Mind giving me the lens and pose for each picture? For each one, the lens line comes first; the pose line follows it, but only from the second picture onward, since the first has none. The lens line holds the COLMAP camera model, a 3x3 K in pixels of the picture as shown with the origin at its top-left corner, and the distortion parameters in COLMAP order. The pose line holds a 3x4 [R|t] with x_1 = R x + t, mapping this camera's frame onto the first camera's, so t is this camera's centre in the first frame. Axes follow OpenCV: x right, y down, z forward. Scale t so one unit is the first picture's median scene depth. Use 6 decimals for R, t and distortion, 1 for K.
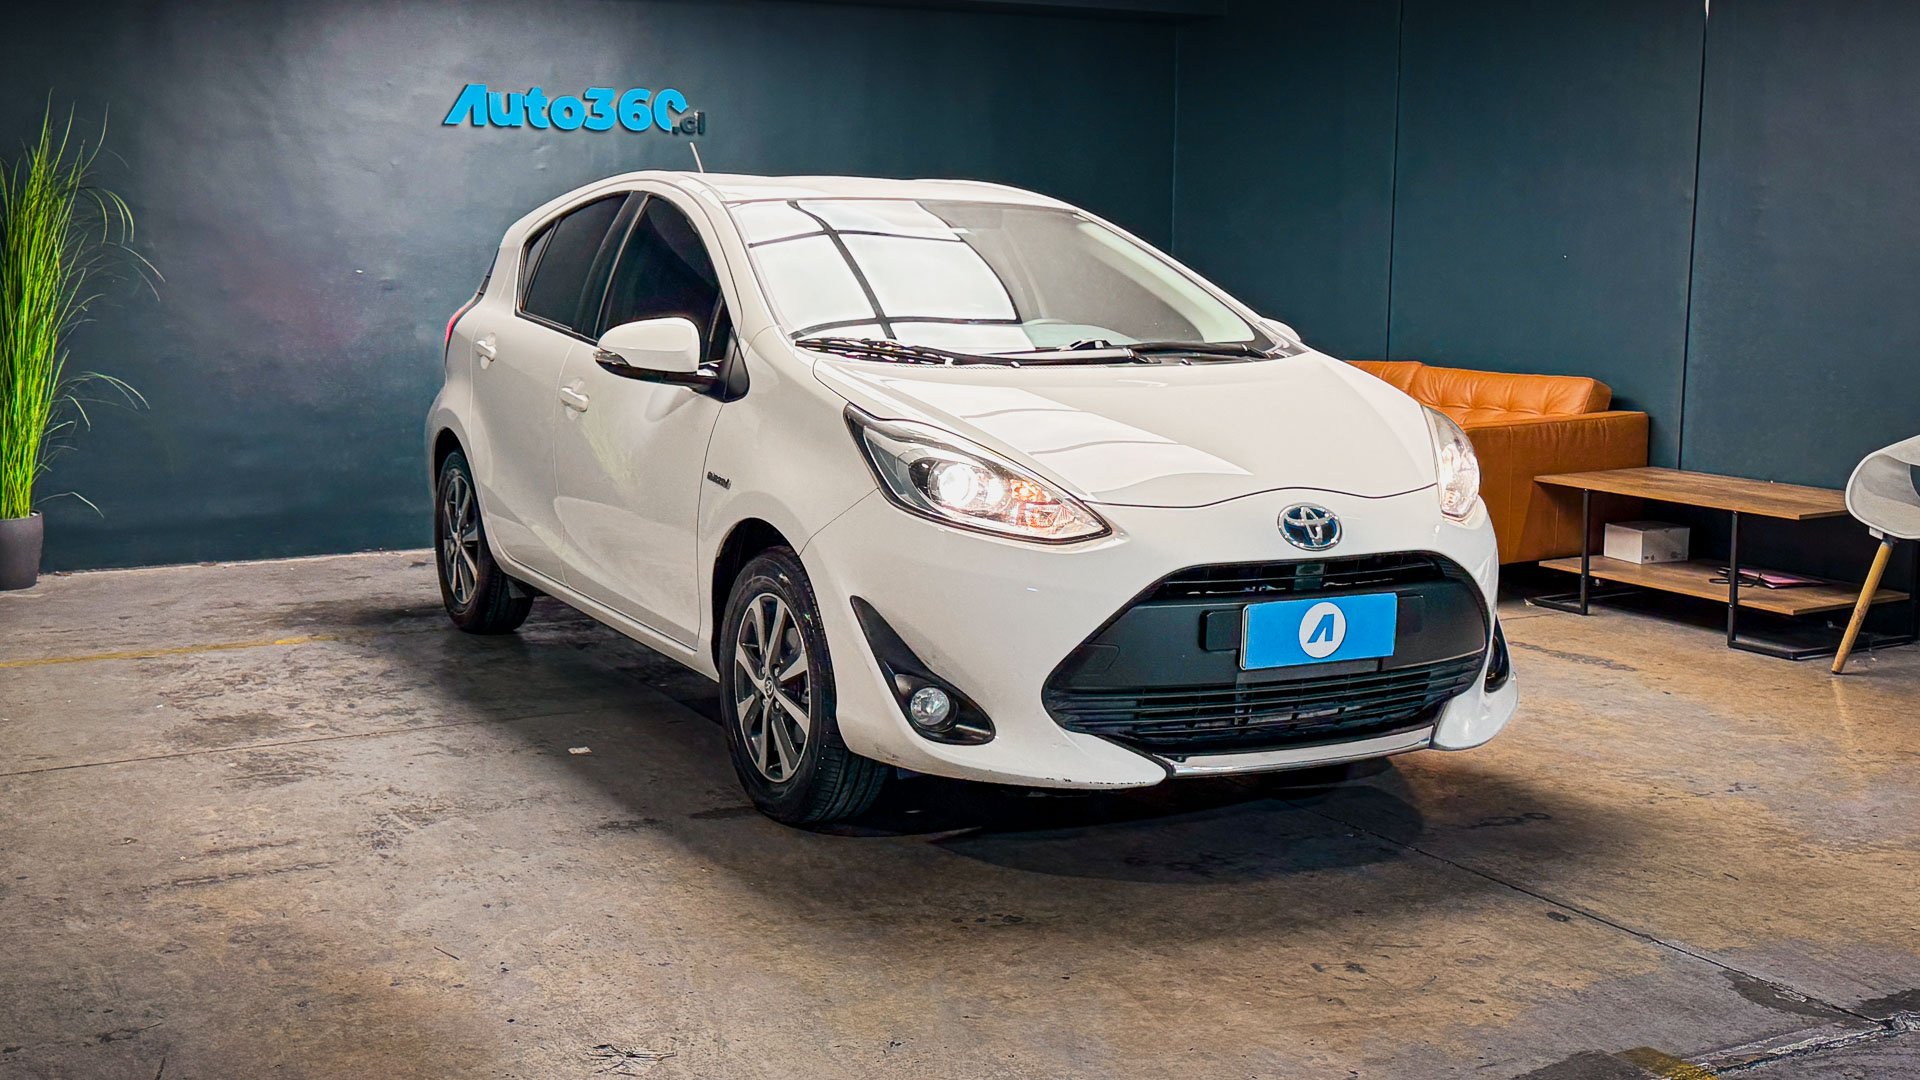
lens RADIAL K [[1969.0, 0, 799.1], [0, 1969.0, 558.1], [0, 0, 1]] dist [0.061515, 0.000000]
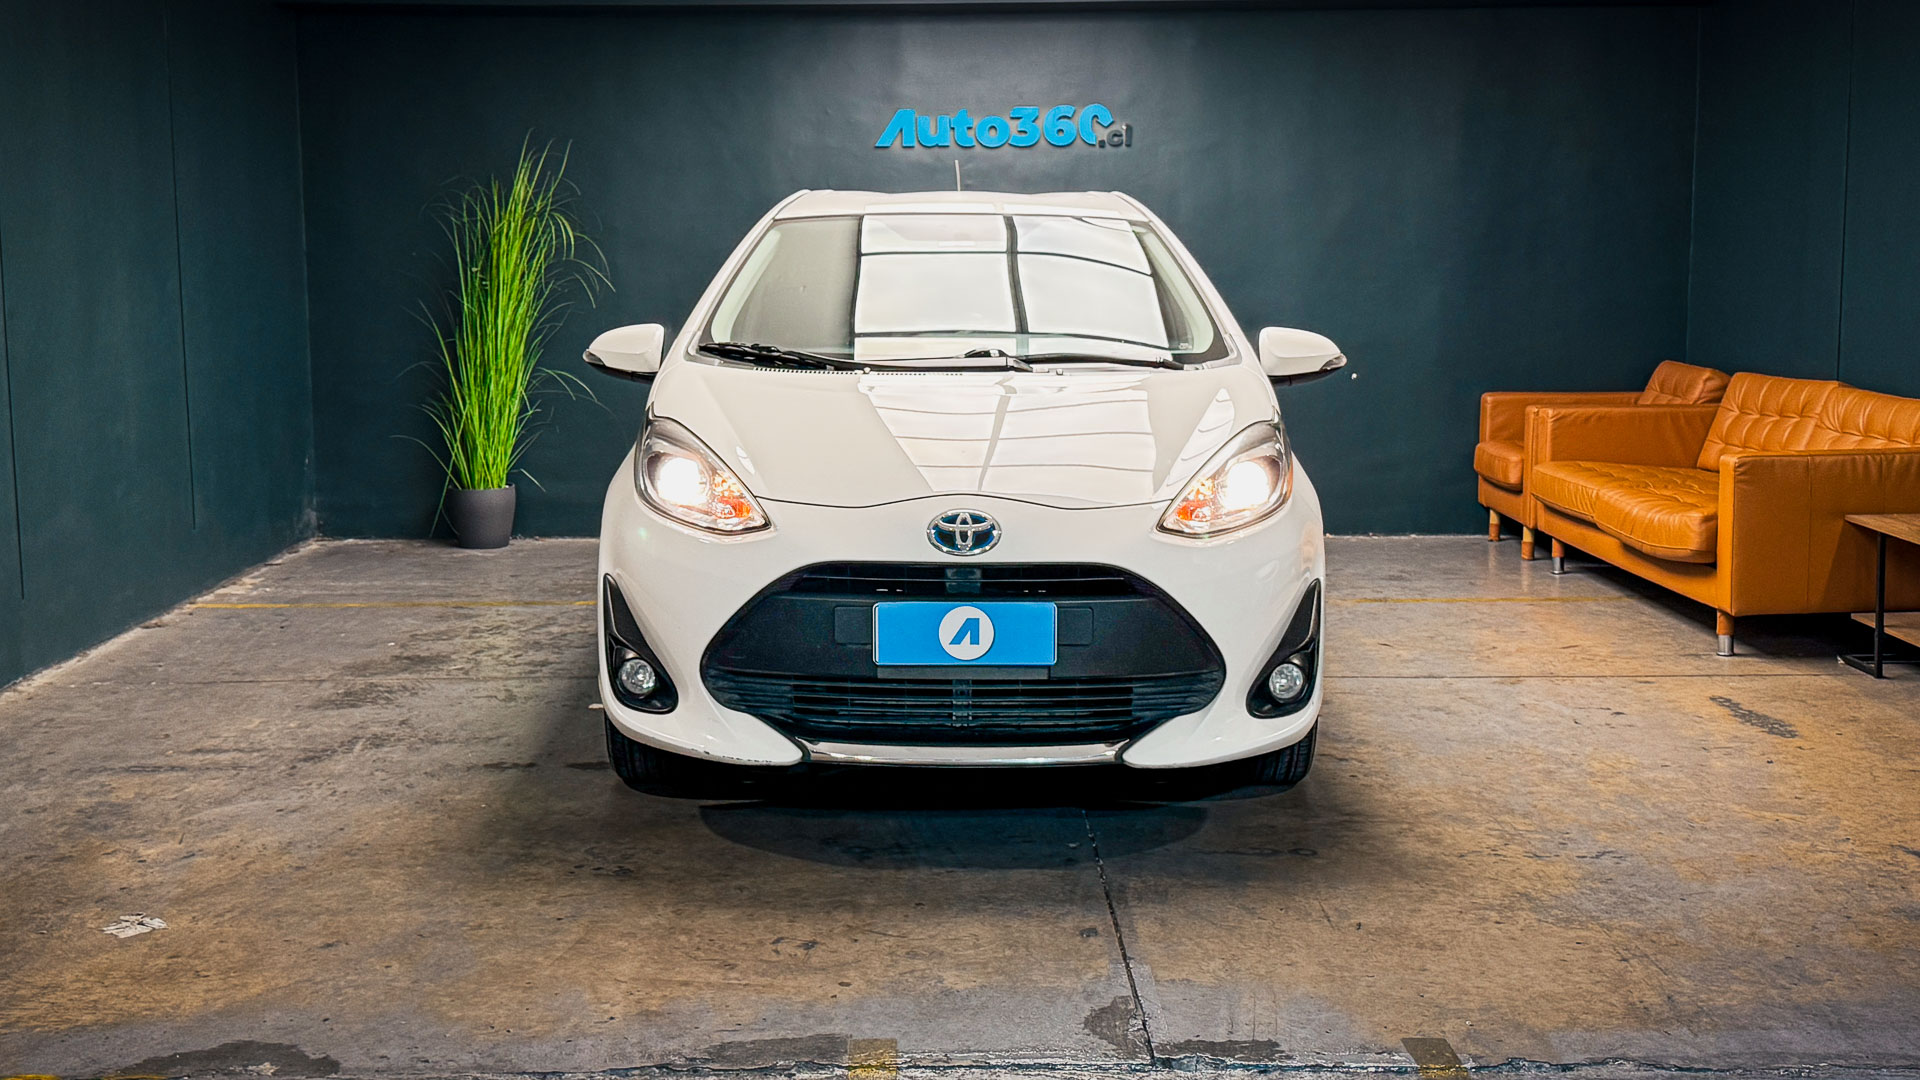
lens RADIAL K [[1969.0, 0, 969.5], [0, 1969.0, 538.5], [0, 0, 1]] dist [0.061515, 0.000000]
pose [[0.901433, 0.048442, -0.430199, 0.705930], [-0.056901, 0.998357, -0.006811, -0.005848], [0.429162, 0.030618, 0.902708, 0.075169]]
